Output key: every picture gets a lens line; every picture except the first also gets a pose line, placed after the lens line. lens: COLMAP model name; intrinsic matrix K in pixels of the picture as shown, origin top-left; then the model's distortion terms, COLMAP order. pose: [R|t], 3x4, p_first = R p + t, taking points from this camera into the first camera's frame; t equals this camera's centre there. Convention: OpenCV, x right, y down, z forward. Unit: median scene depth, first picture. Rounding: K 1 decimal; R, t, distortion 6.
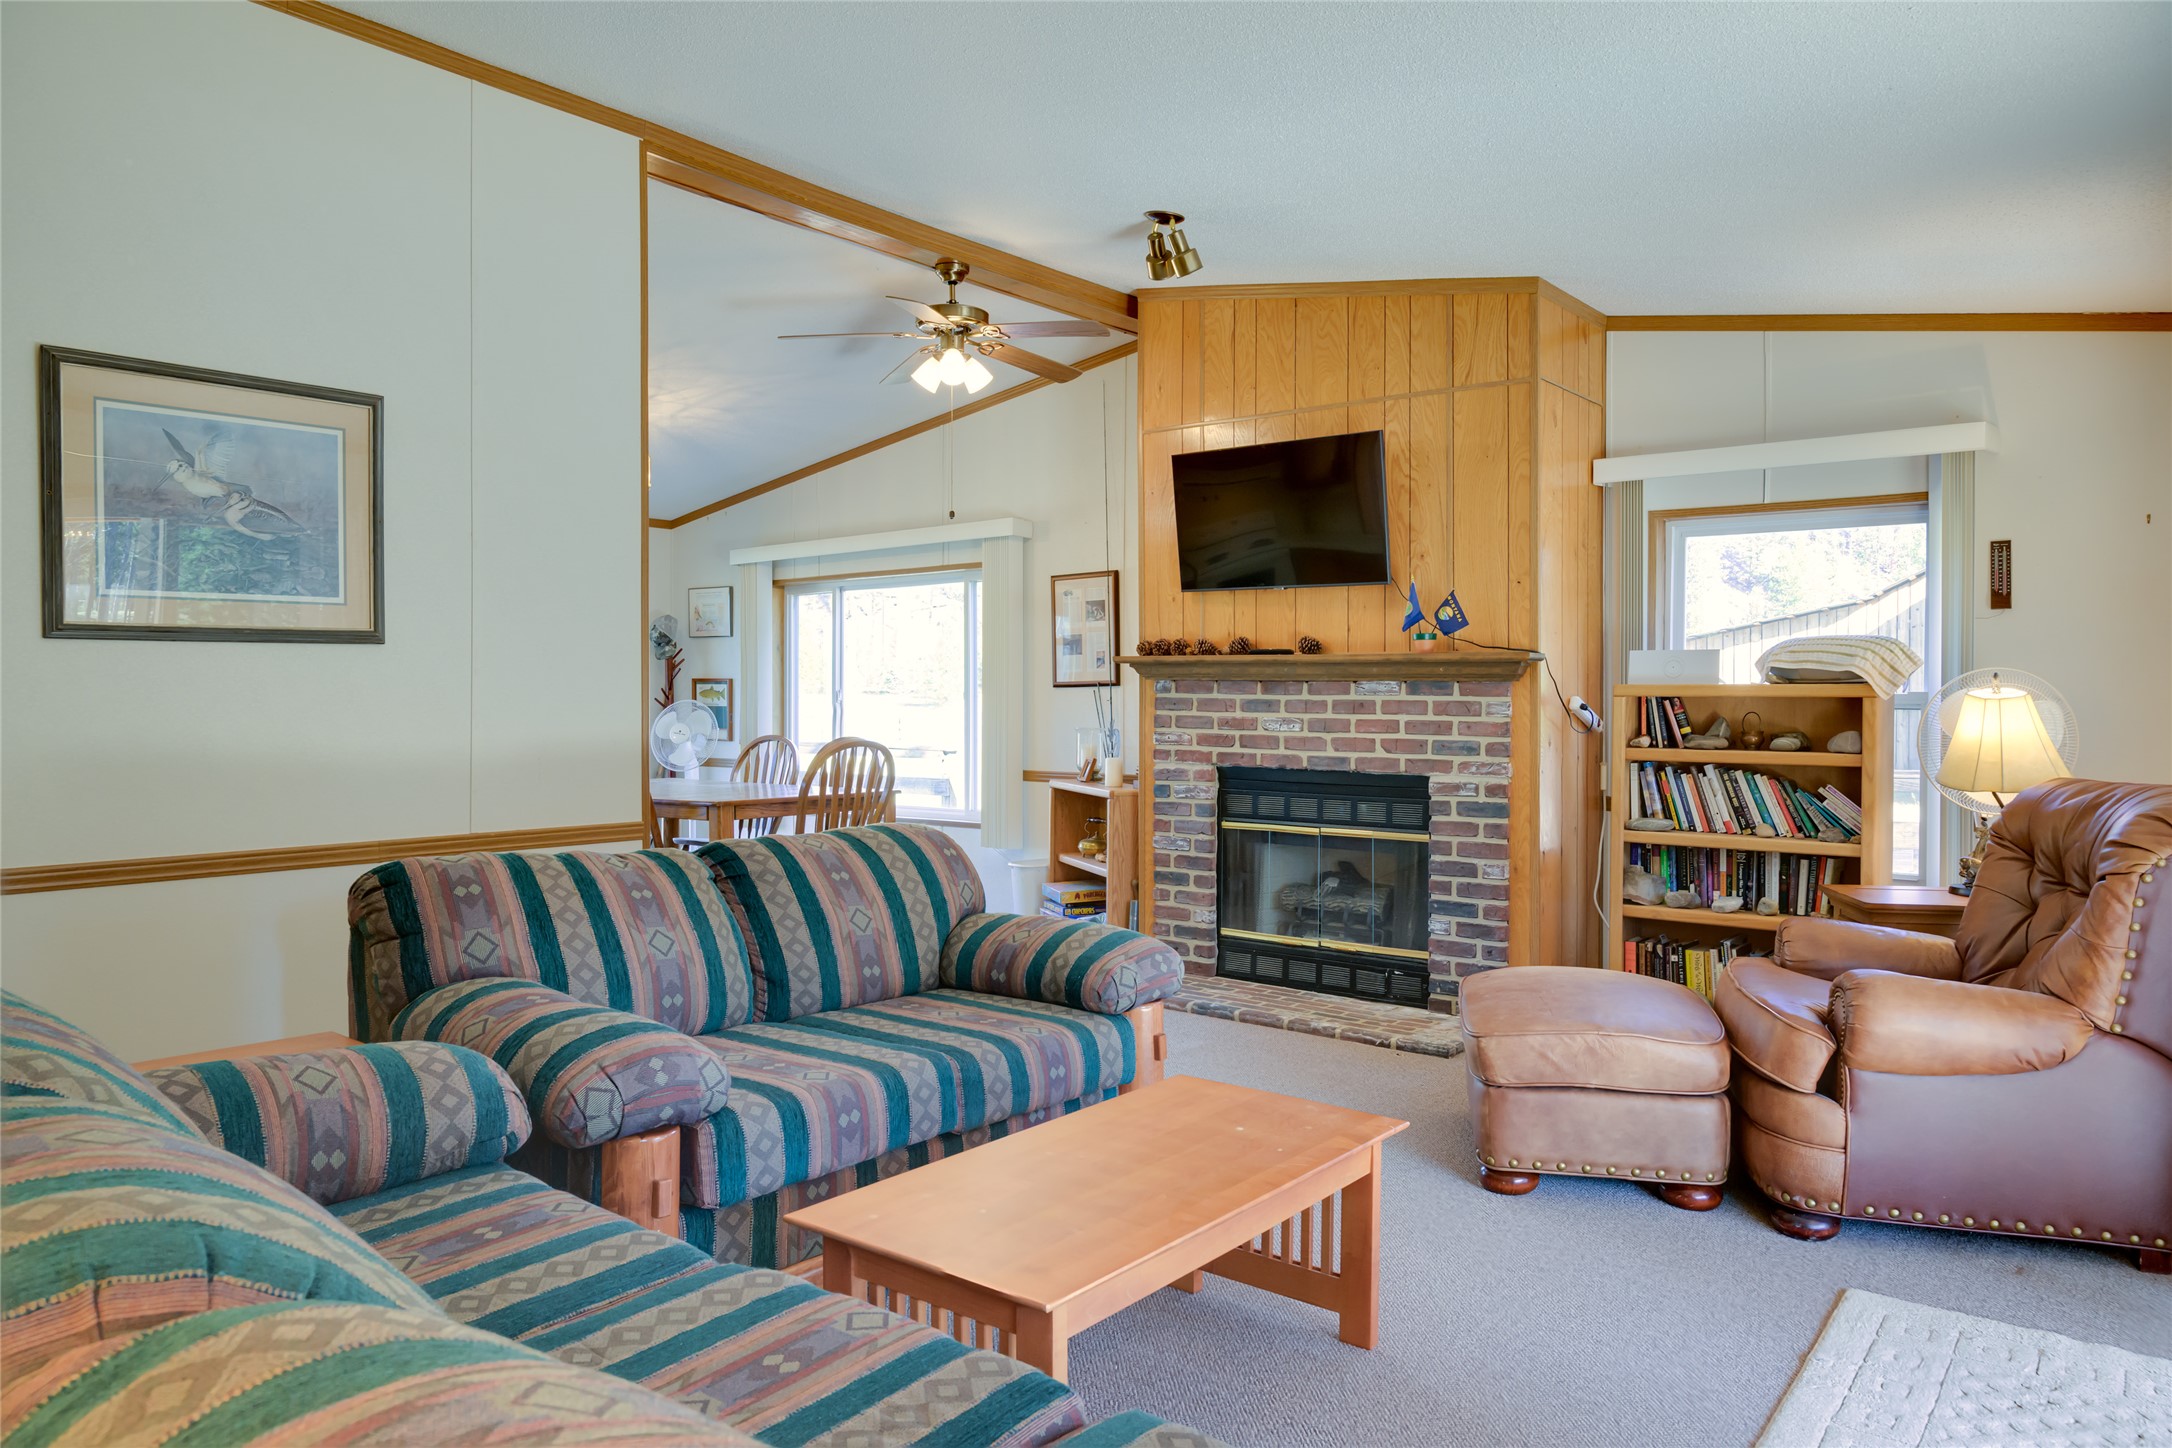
lens RADIAL K [[1342.6, 0, 1089.0], [0, 1342.6, 713.6], [0, 0, 1]] dist [-0.000614, -0.000085]
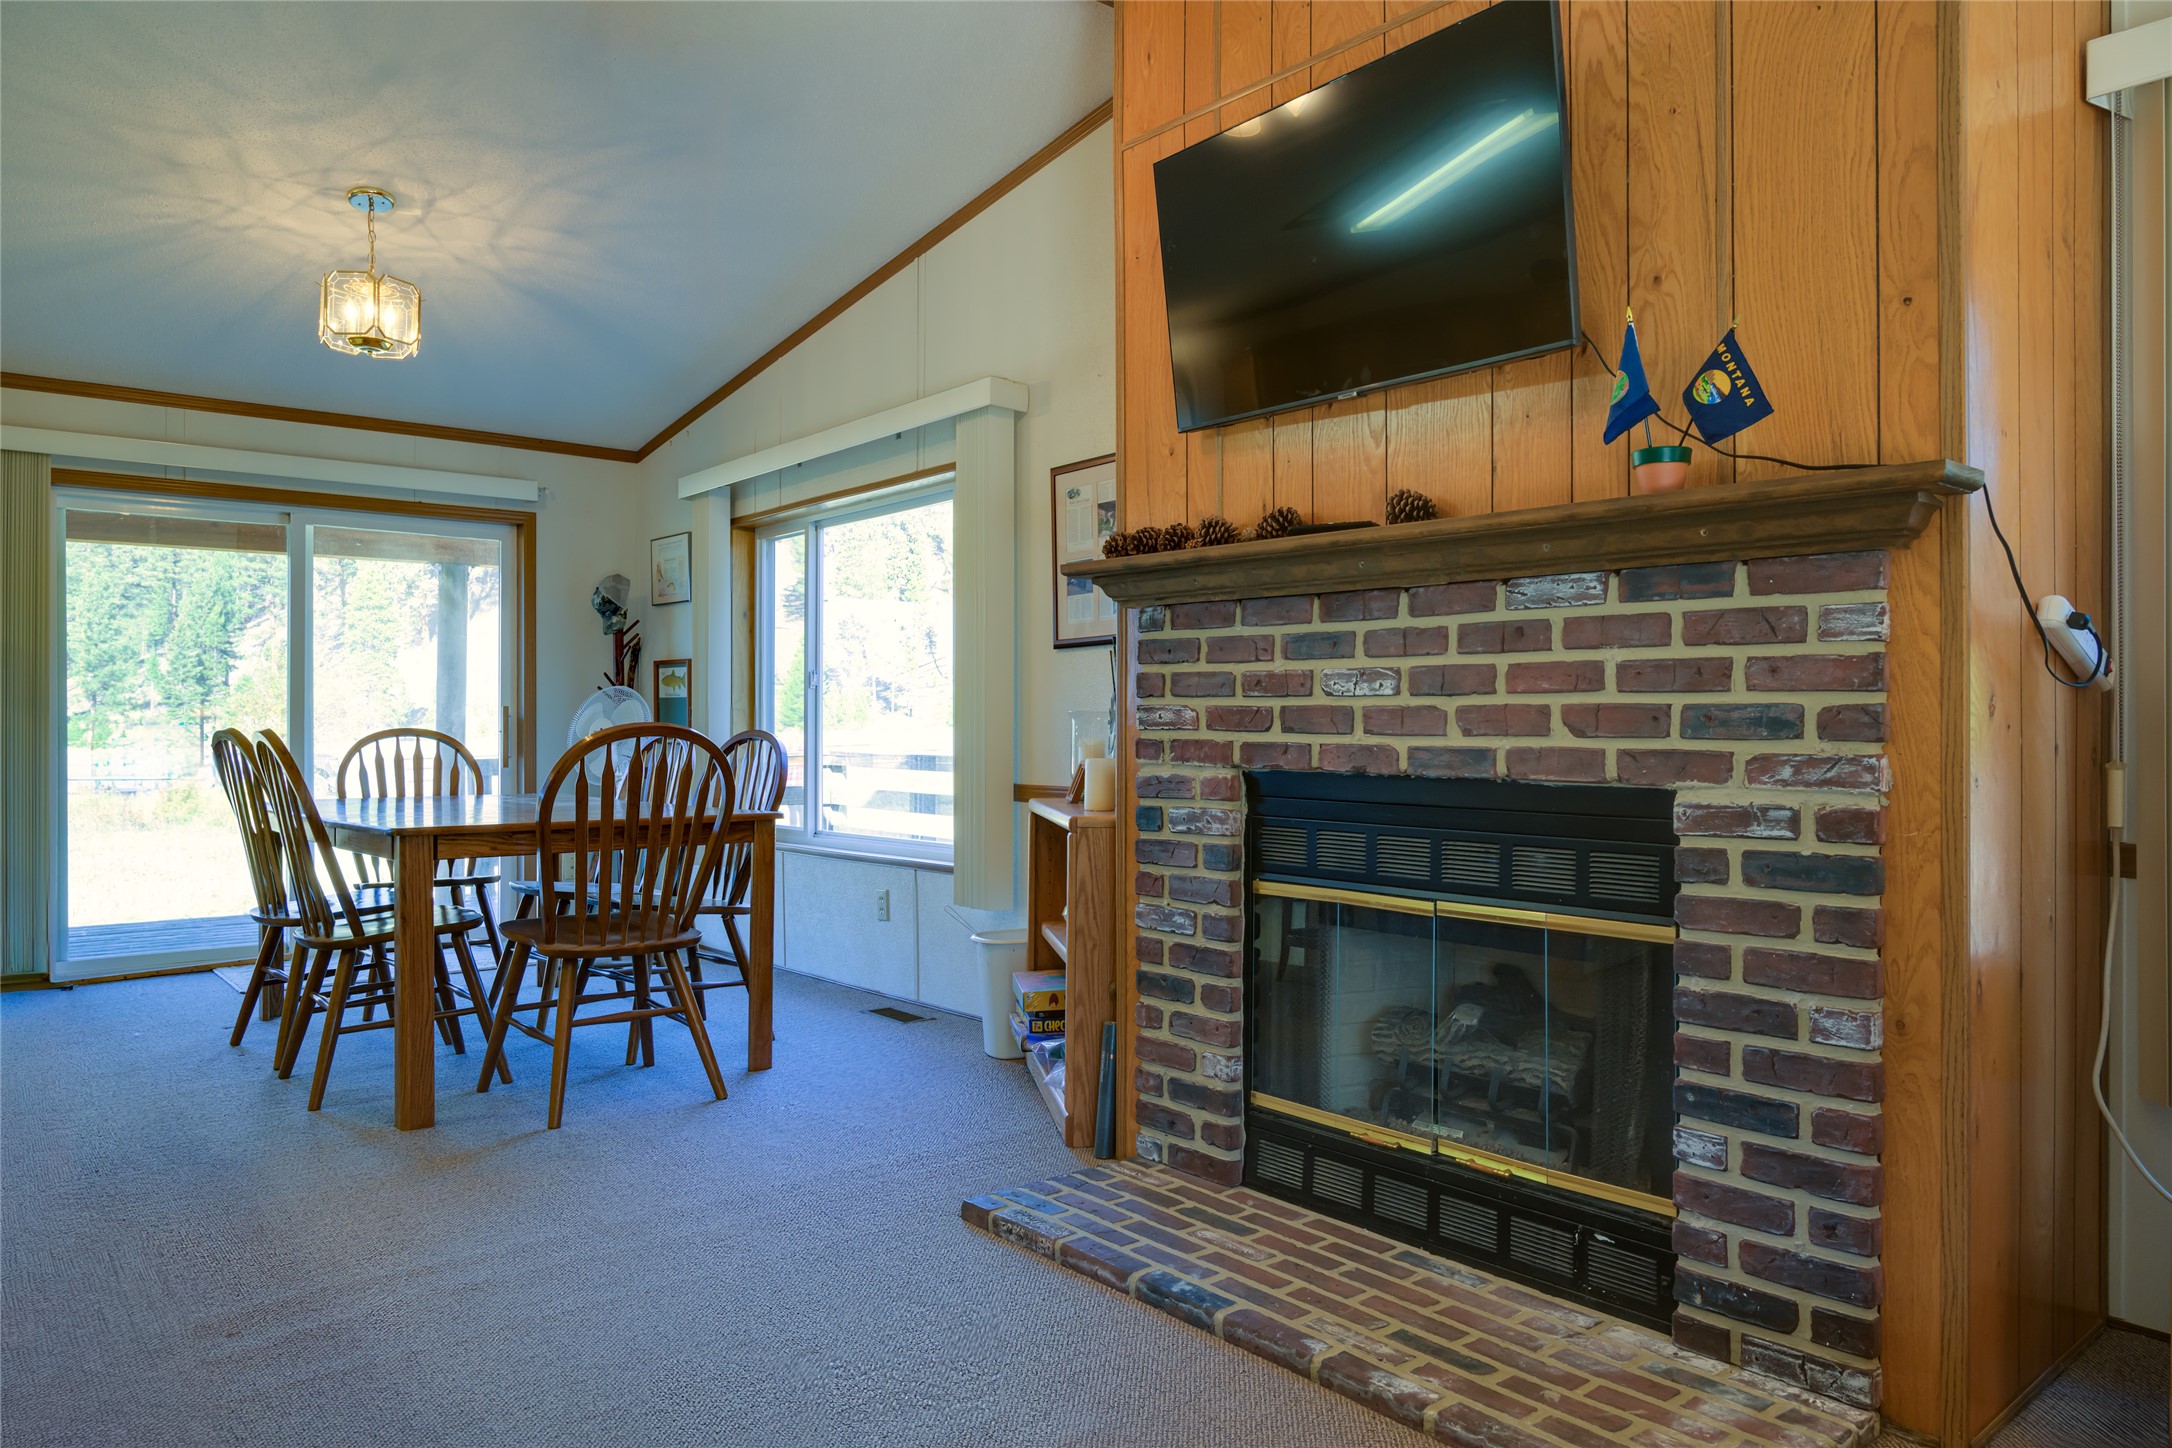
lens RADIAL K [[1433.6, 0, 1086.0], [0, 1433.6, 724.0], [0, 0, 1]] dist [-0.003631, -0.000251]
pose [[0.984984, 0.000241, -0.172646, 0.137714], [-0.001790, 0.999960, -0.008816, 0.028005], [0.172637, 0.008992, 0.984945, 0.484317]]
